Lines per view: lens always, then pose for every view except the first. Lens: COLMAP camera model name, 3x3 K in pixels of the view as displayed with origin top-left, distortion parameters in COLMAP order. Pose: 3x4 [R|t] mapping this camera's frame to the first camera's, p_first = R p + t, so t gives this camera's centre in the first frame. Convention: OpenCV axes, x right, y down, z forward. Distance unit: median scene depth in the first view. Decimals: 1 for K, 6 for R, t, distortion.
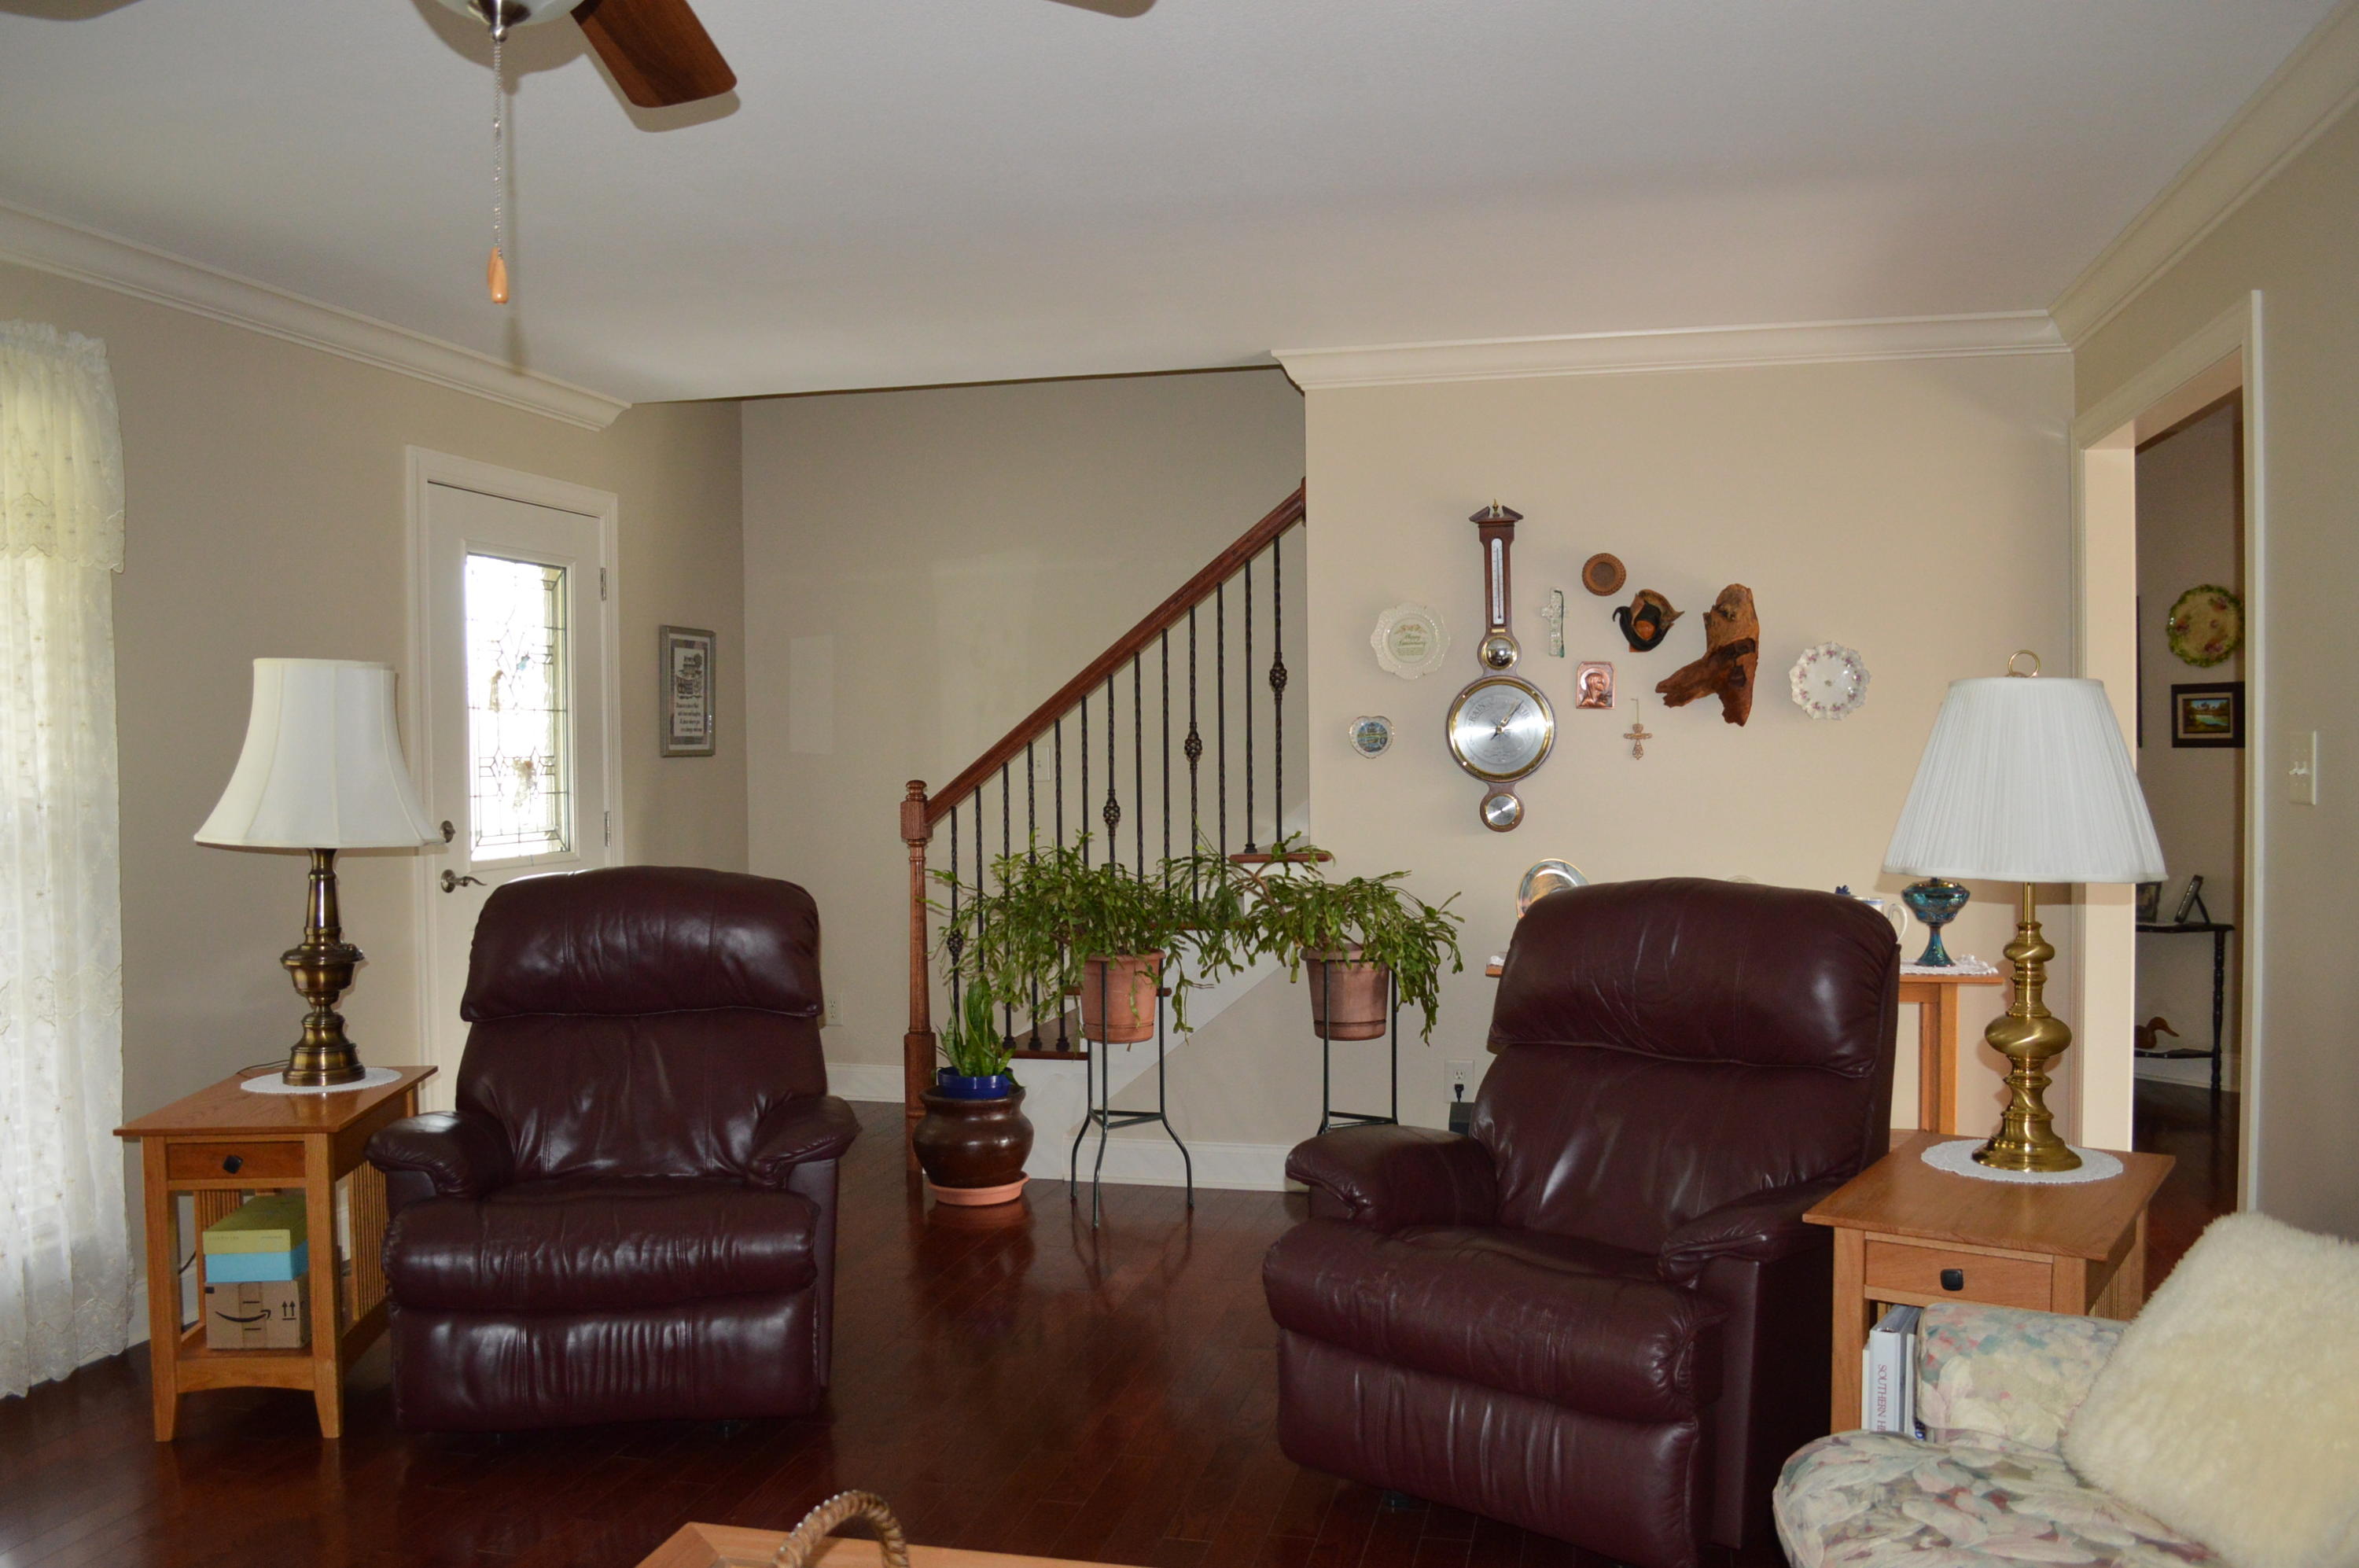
lens RADIAL K [[1891.8, 0, 1166.1], [0, 1891.8, 795.9], [0, 0, 1]] dist [-0.083263, 0.016061]
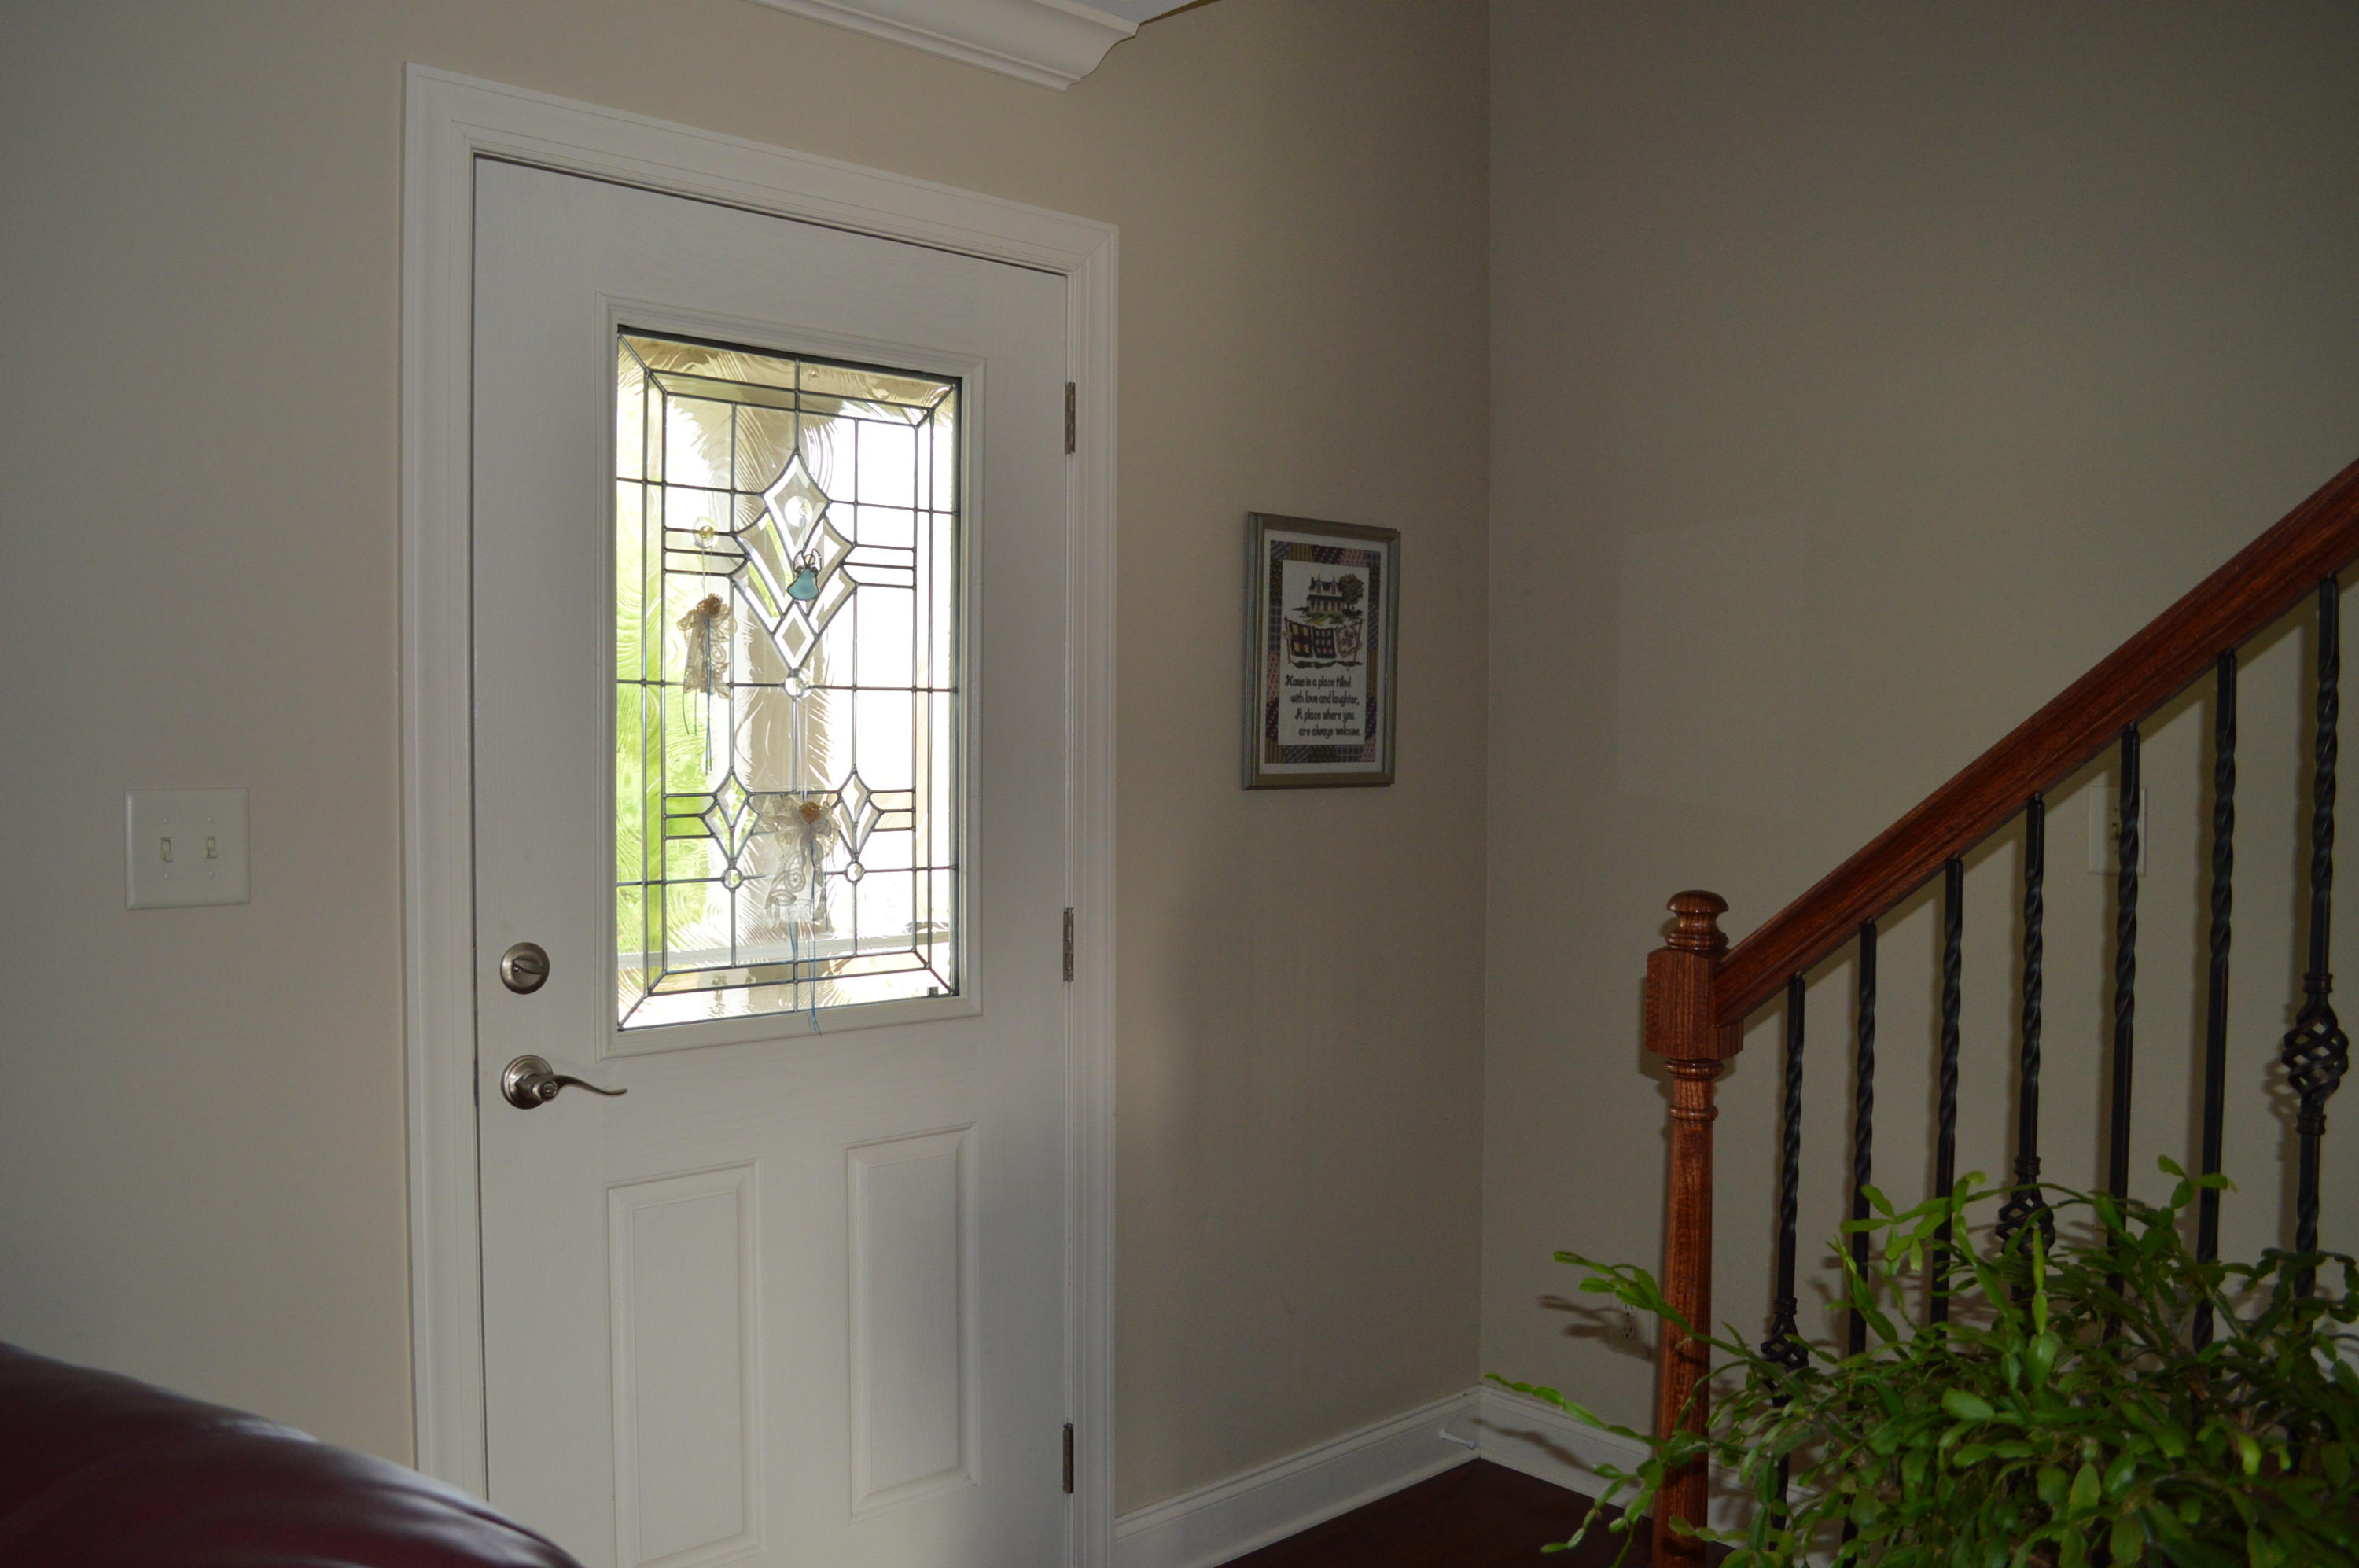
lens RADIAL K [[1891.8, 0, 1166.1], [0, 1891.8, 795.9], [0, 0, 1]] dist [-0.083263, 0.016061]
pose [[0.835331, 0.037807, -0.548446, -0.021768], [-0.032344, 0.999284, 0.019622, -0.029393], [0.548795, 0.001348, 0.835956, 0.625135]]
